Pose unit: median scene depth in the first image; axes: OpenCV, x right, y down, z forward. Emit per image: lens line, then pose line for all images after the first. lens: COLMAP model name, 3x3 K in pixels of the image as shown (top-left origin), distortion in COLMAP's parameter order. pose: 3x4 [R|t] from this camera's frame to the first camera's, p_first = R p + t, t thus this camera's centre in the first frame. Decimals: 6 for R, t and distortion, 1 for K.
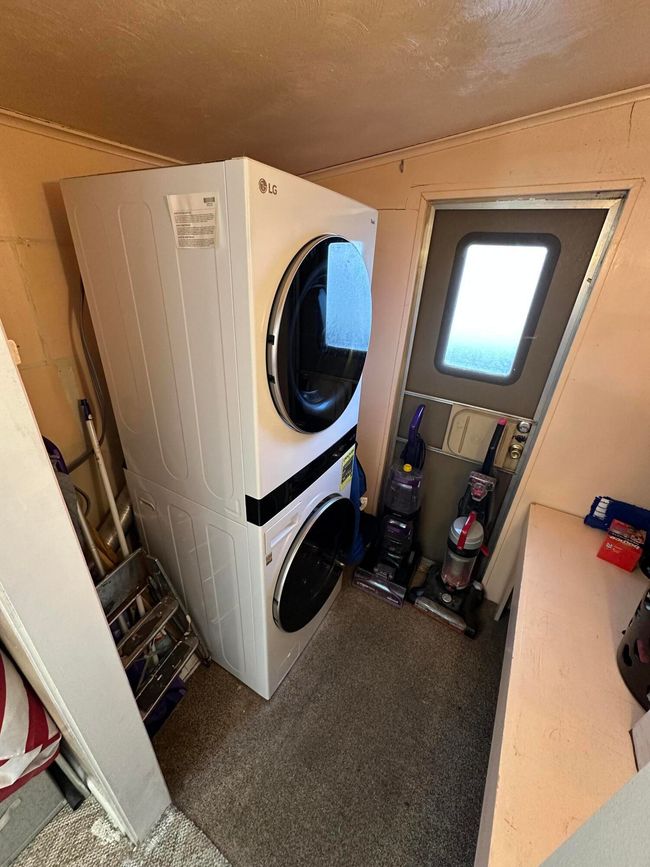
lens RADIAL K [[344.1, 0, 327.7], [0, 344.1, 431.9], [0, 0, 1]] dist [0.000917, 0.000971]
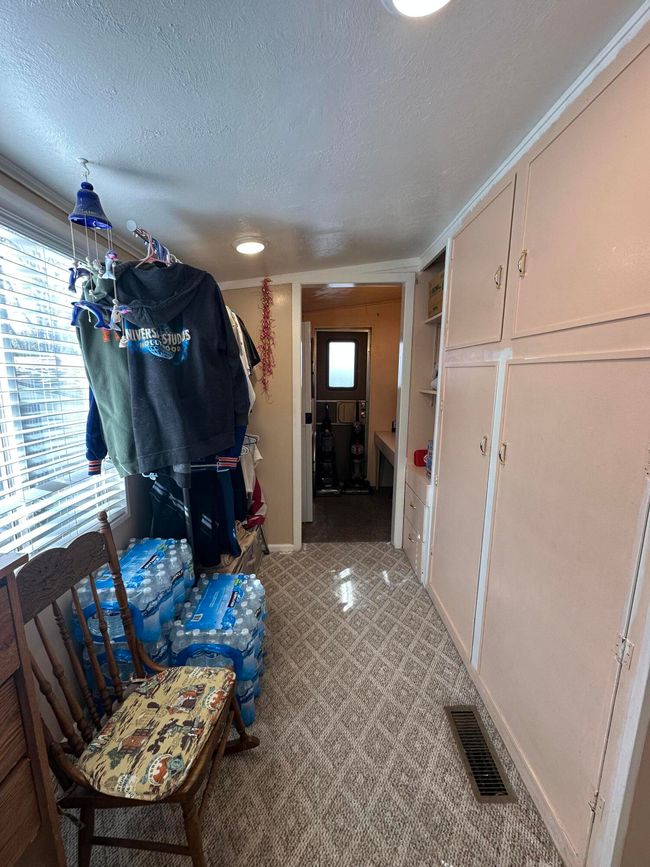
lens RADIAL K [[344.1, 0, 322.6], [0, 344.1, 435.9], [0, 0, 1]] dist [0.000917, 0.000971]
pose [[0.852067, -0.138885, 0.504671, -1.068571], [0.271311, 0.941713, -0.198913, 0.654227], [-0.447629, 0.306410, 0.840084, -1.004410]]
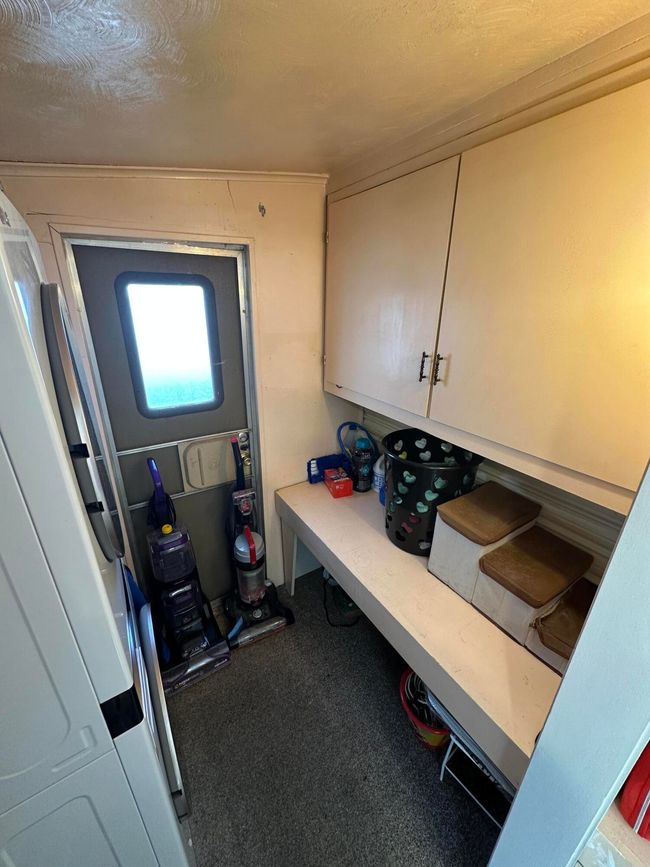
lens RADIAL K [[344.1, 0, 320.6], [0, 344.1, 433.7], [0, 0, 1]] dist [0.000917, 0.000971]
pose [[0.459567, -0.366957, 0.808790, -0.235631], [0.412098, 0.894793, 0.171816, -0.115263], [-0.786748, 0.254340, 0.562440, 0.152102]]
